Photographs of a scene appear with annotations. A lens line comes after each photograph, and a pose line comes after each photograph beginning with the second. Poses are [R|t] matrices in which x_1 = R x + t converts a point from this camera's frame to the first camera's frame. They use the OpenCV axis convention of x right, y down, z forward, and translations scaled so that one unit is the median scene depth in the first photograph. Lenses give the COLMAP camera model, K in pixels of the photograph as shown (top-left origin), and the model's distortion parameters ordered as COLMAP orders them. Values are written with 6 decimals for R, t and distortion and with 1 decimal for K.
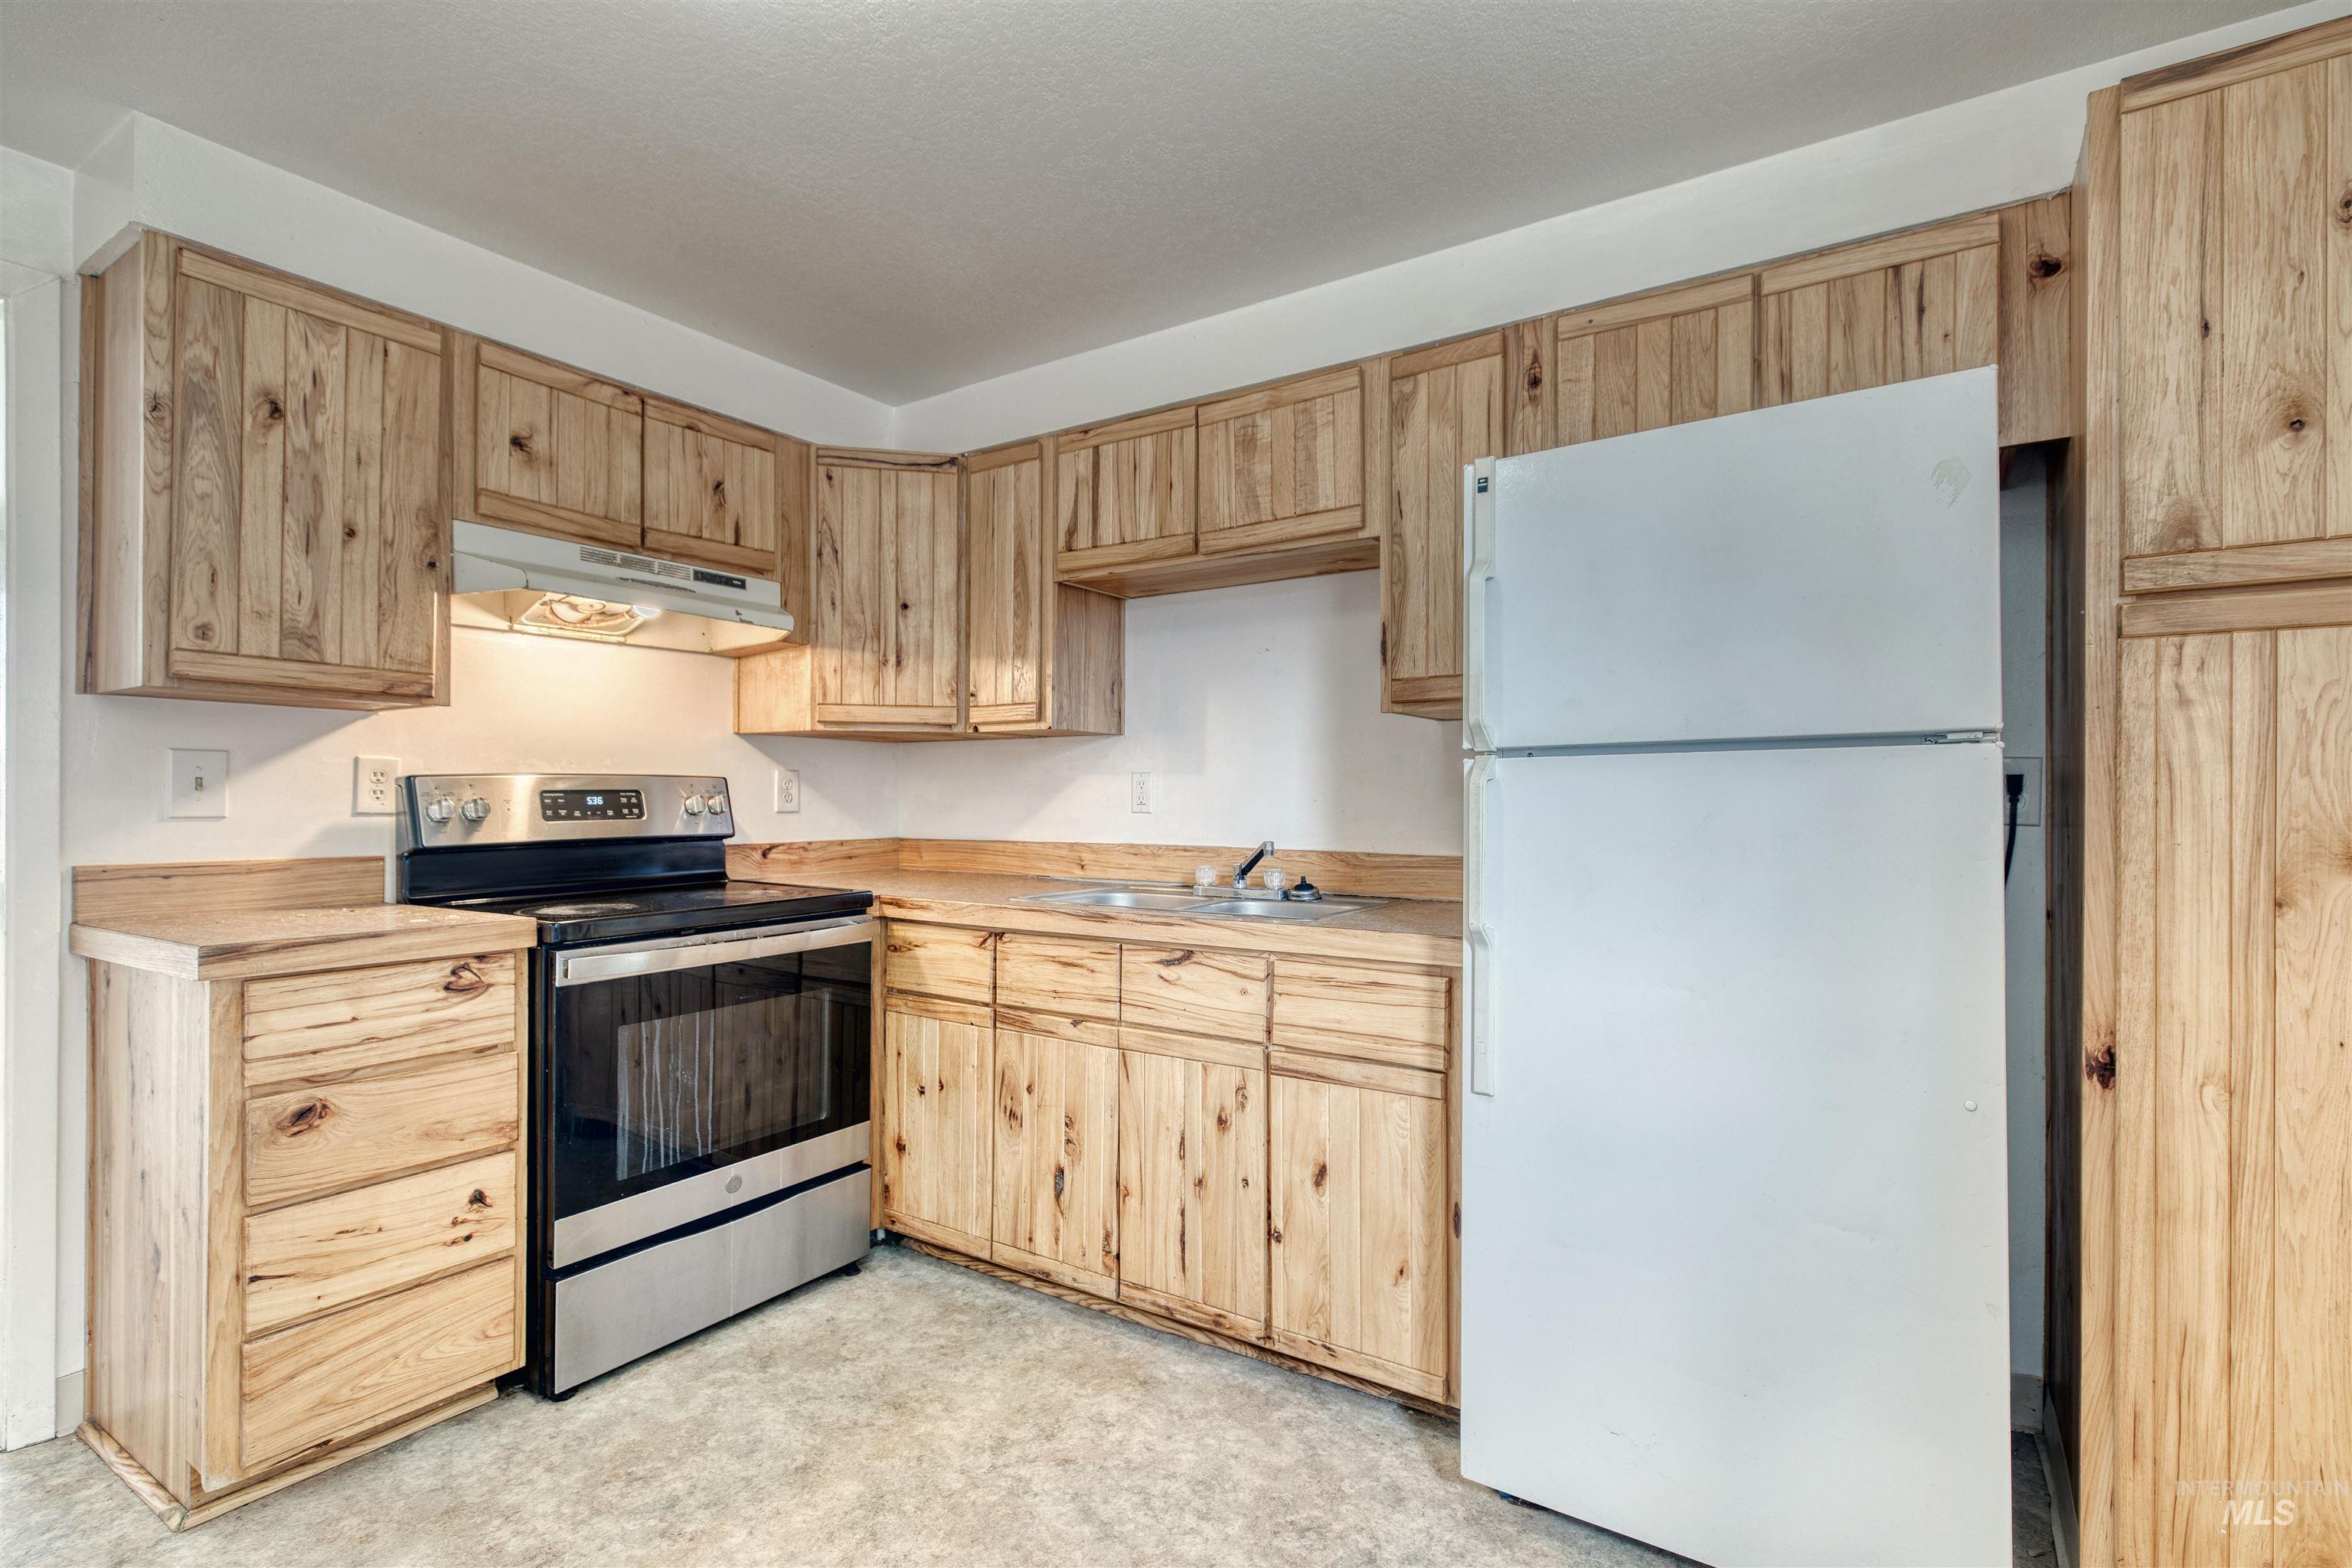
lens RADIAL K [[1062.9, 0, 1178.4], [0, 1062.9, 790.7], [0, 0, 1]] dist [0.003022, 0.001076]
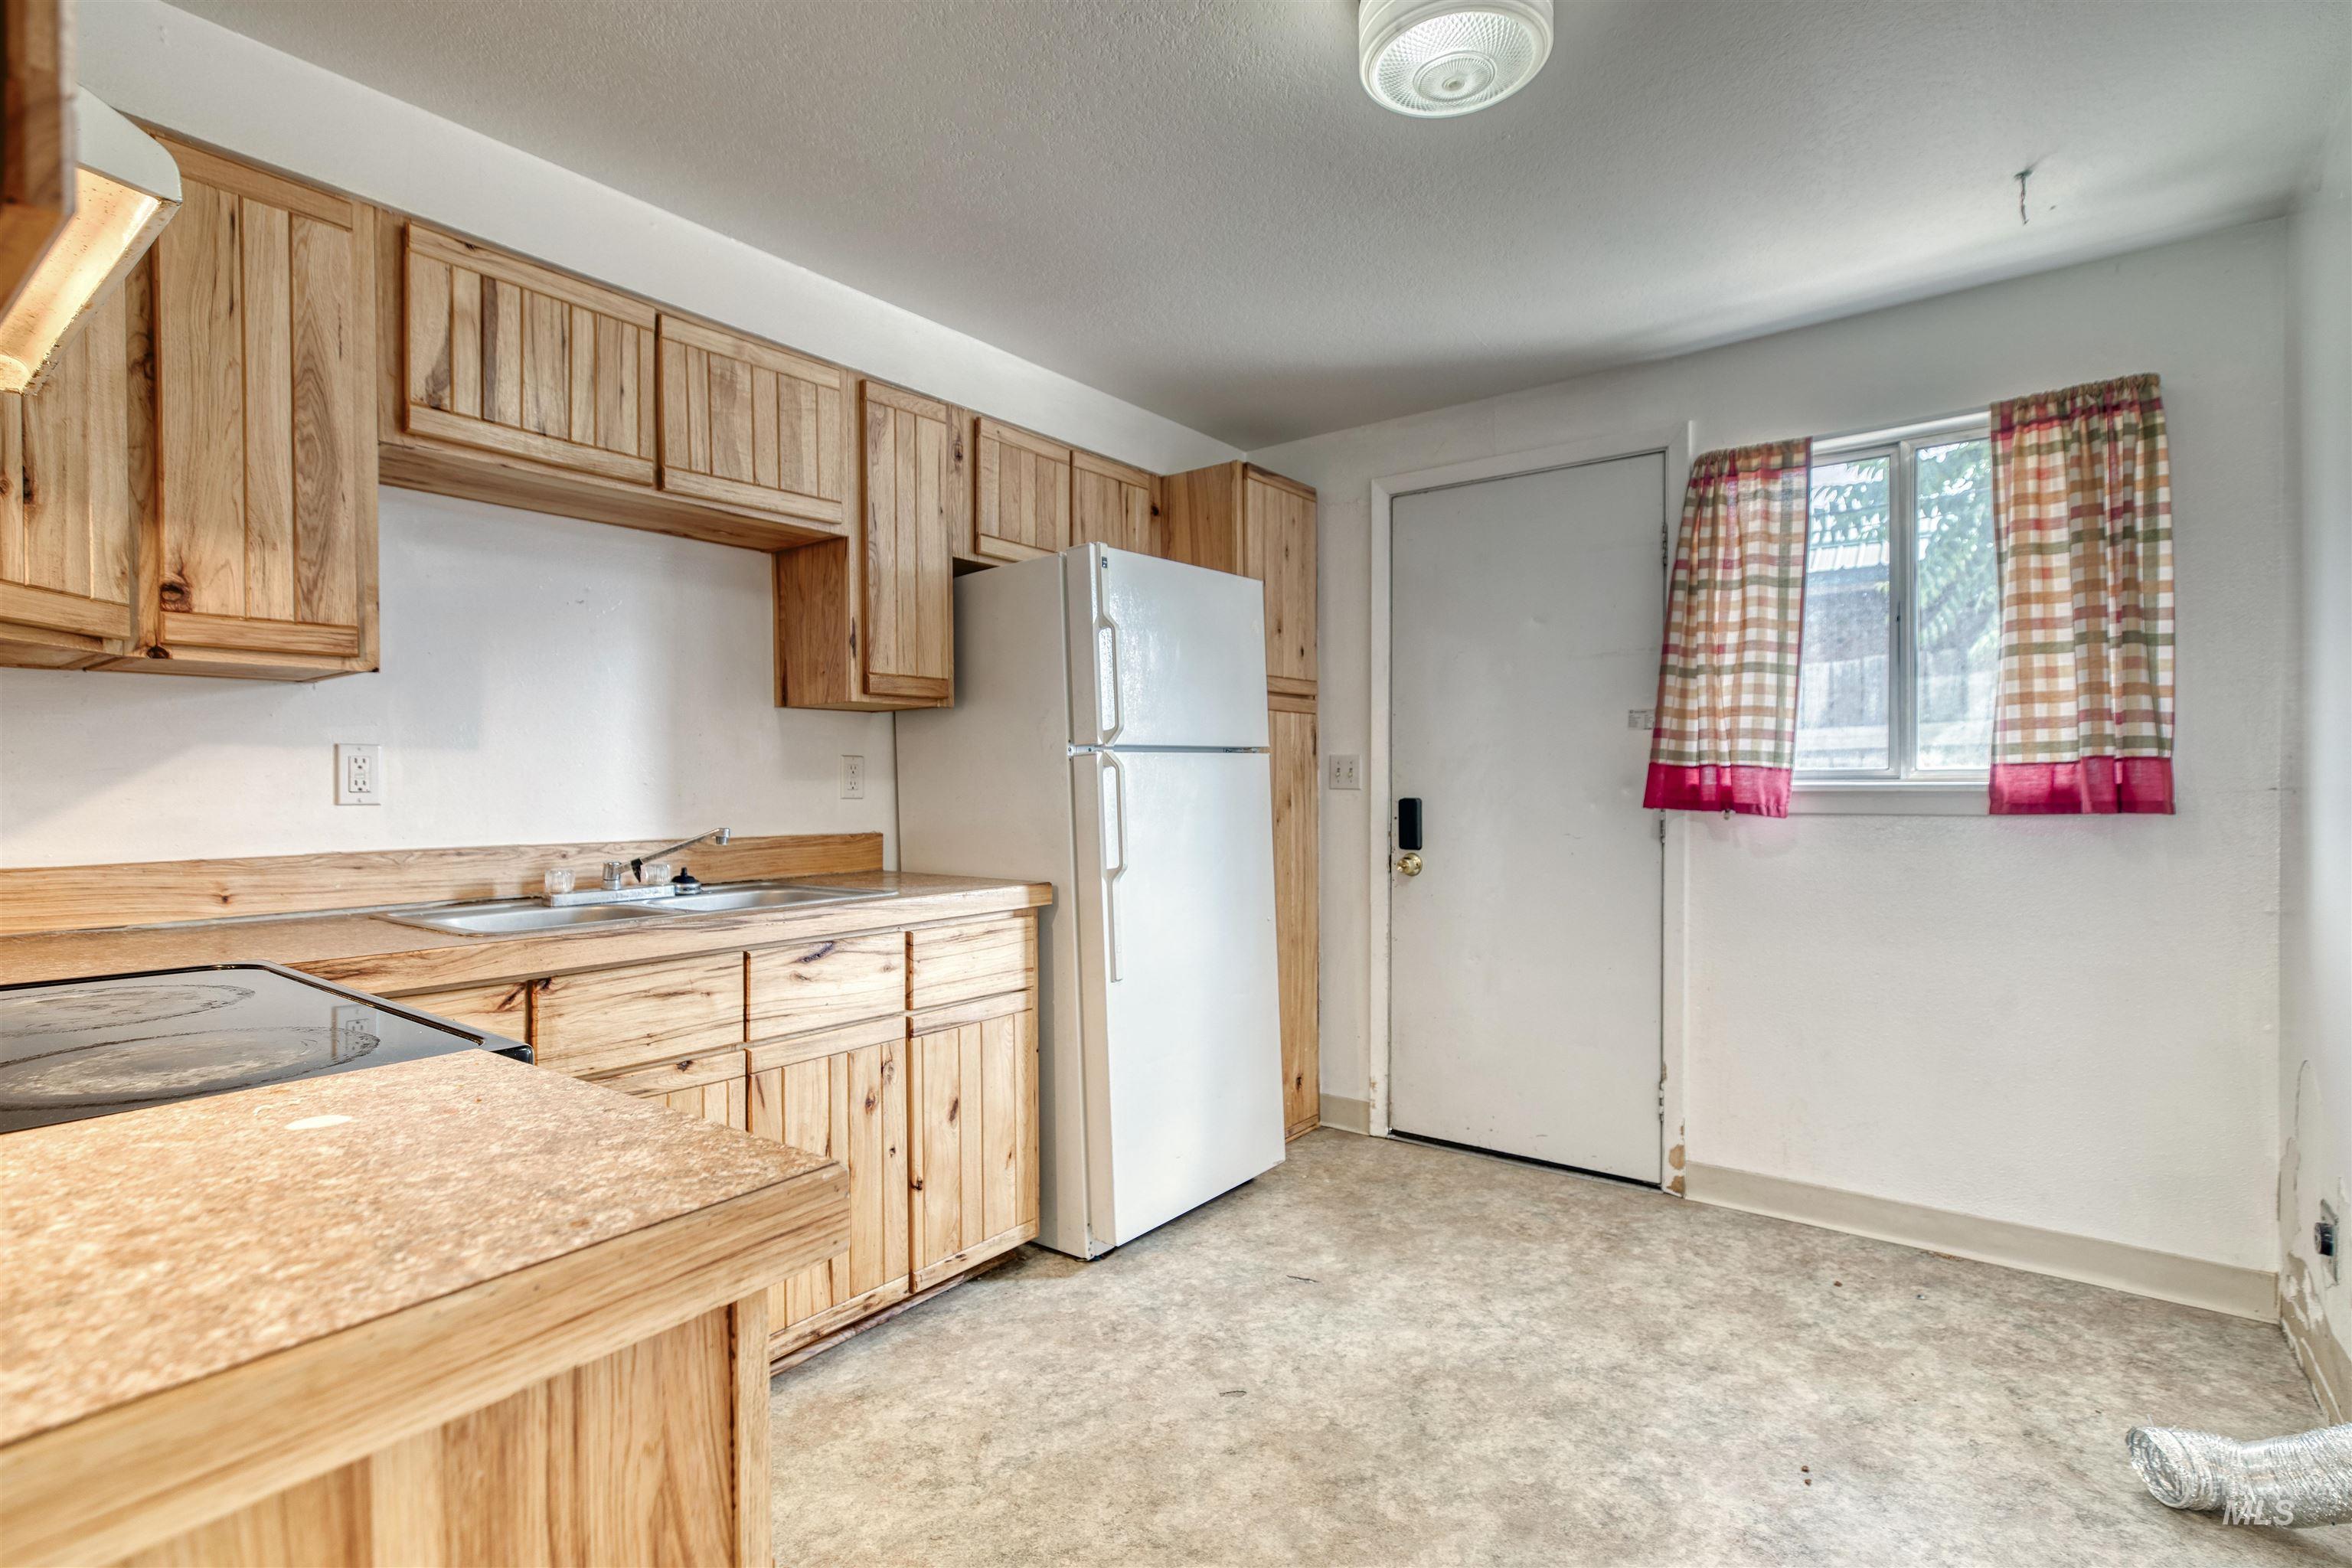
lens RADIAL K [[1062.9, 0, 1181.6], [0, 1062.9, 784.5], [0, 0, 1]] dist [0.003022, 0.001076]
pose [[0.102194, -0.003463, 0.994758, -0.894155], [-0.001099, 0.999993, 0.003594, 0.007216], [-0.994764, -0.001461, 0.102190, 0.587209]]
